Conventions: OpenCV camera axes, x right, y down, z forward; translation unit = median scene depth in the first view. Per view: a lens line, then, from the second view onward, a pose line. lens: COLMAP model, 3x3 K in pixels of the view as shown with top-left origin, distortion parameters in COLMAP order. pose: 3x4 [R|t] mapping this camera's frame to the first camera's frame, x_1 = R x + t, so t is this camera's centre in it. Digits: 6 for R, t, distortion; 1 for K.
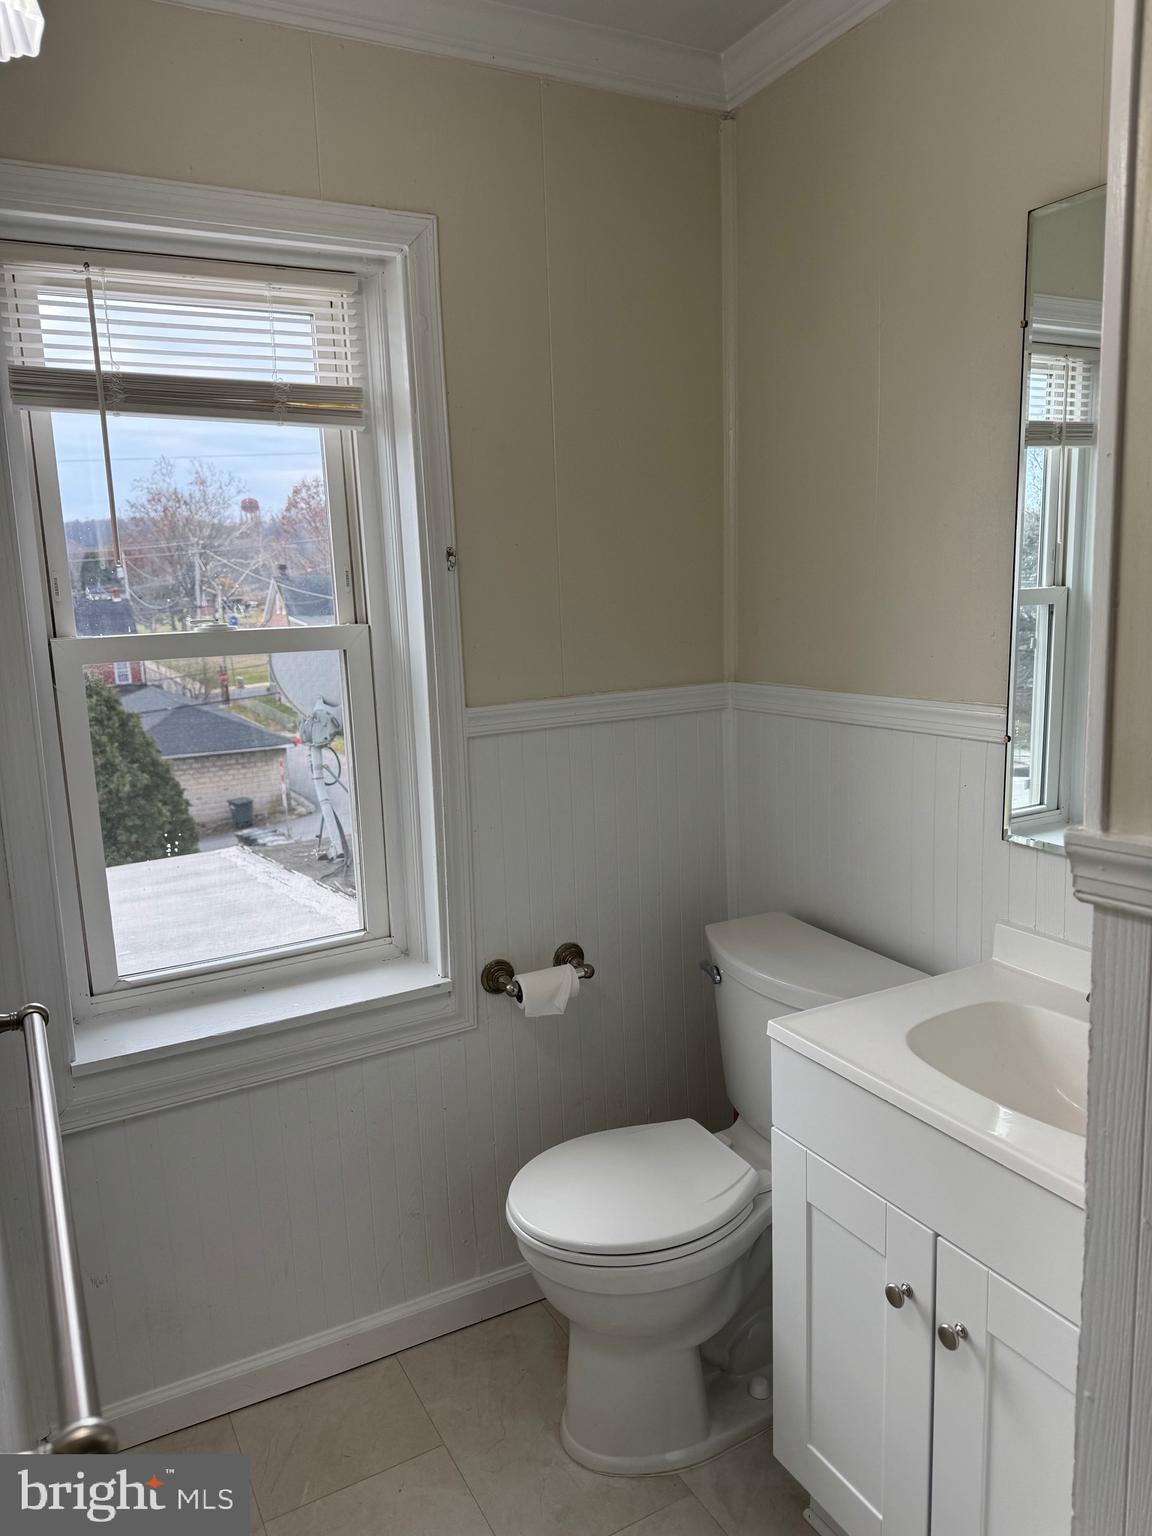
lens RADIAL K [[1128.3, 0, 576.0], [0, 1128.3, 768.0], [0, 0, 1]] dist [0.017689, 0.001345]
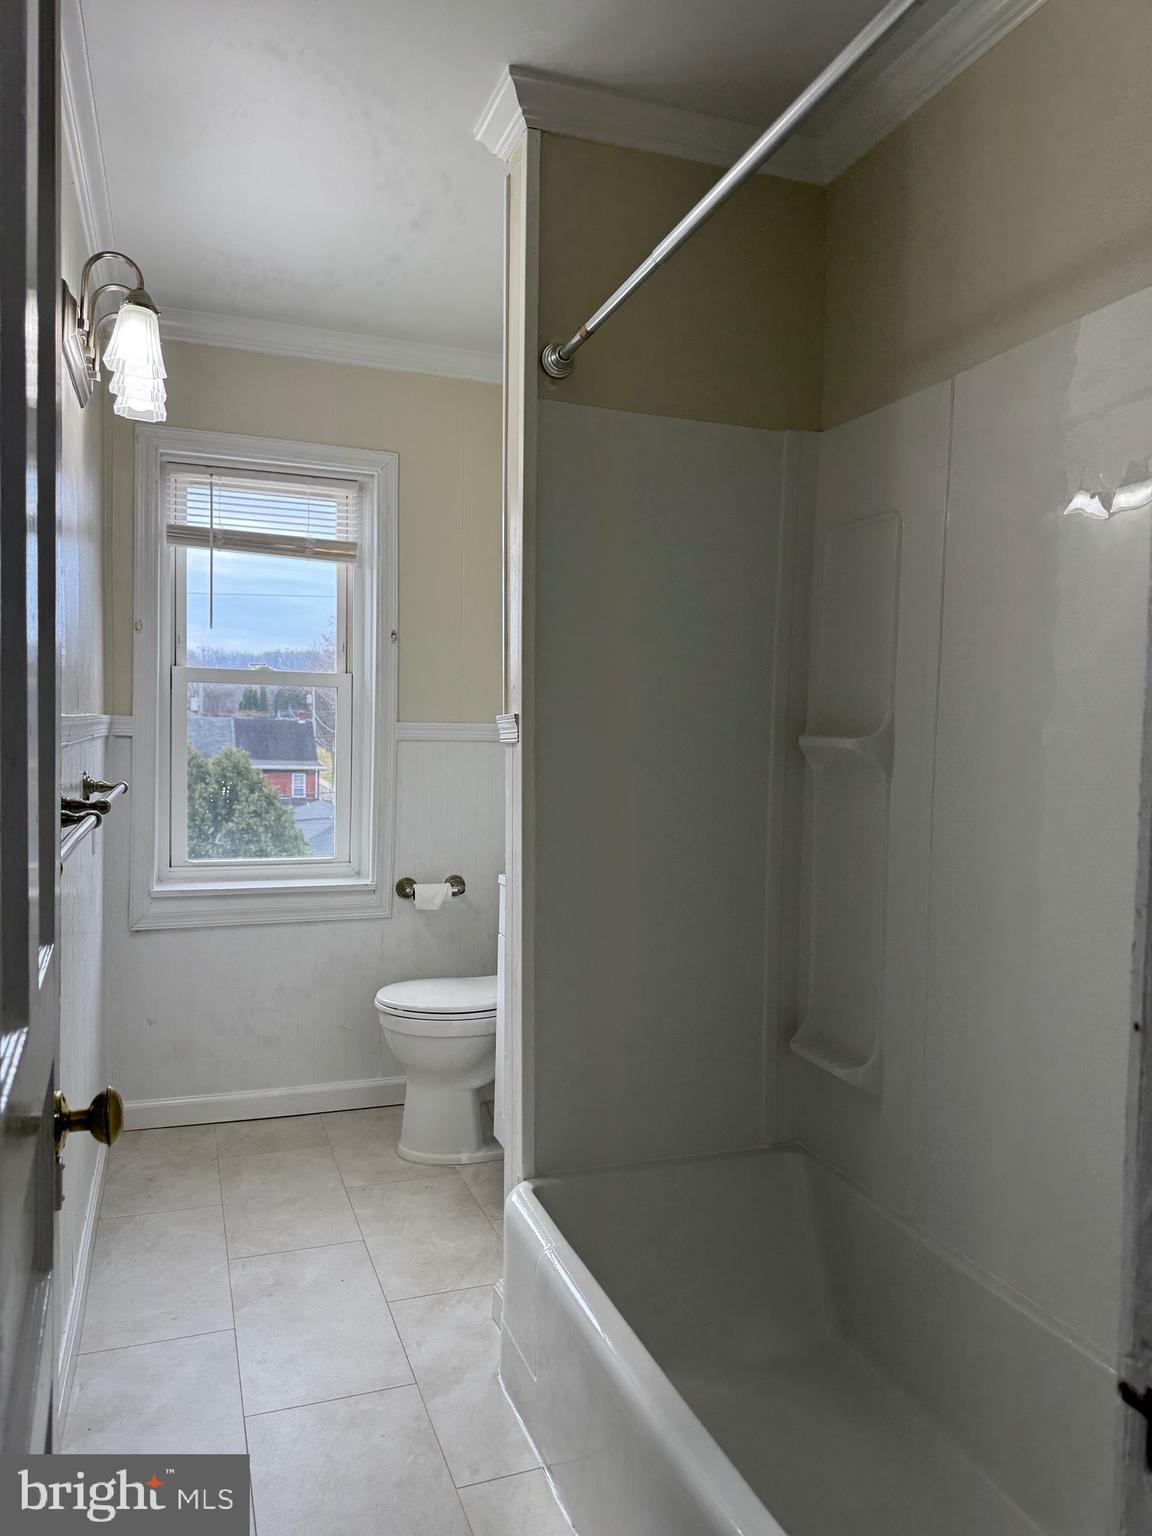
lens RADIAL K [[1100.7, 0, 576.0], [0, 1100.7, 768.0], [0, 0, 1]] dist [0.121827, -0.186575]
pose [[0.987875, 0.067280, -0.139915, 0.427887], [-0.084730, 0.988814, -0.122752, 0.206166], [0.130091, 0.133119, 0.982525, -0.643613]]
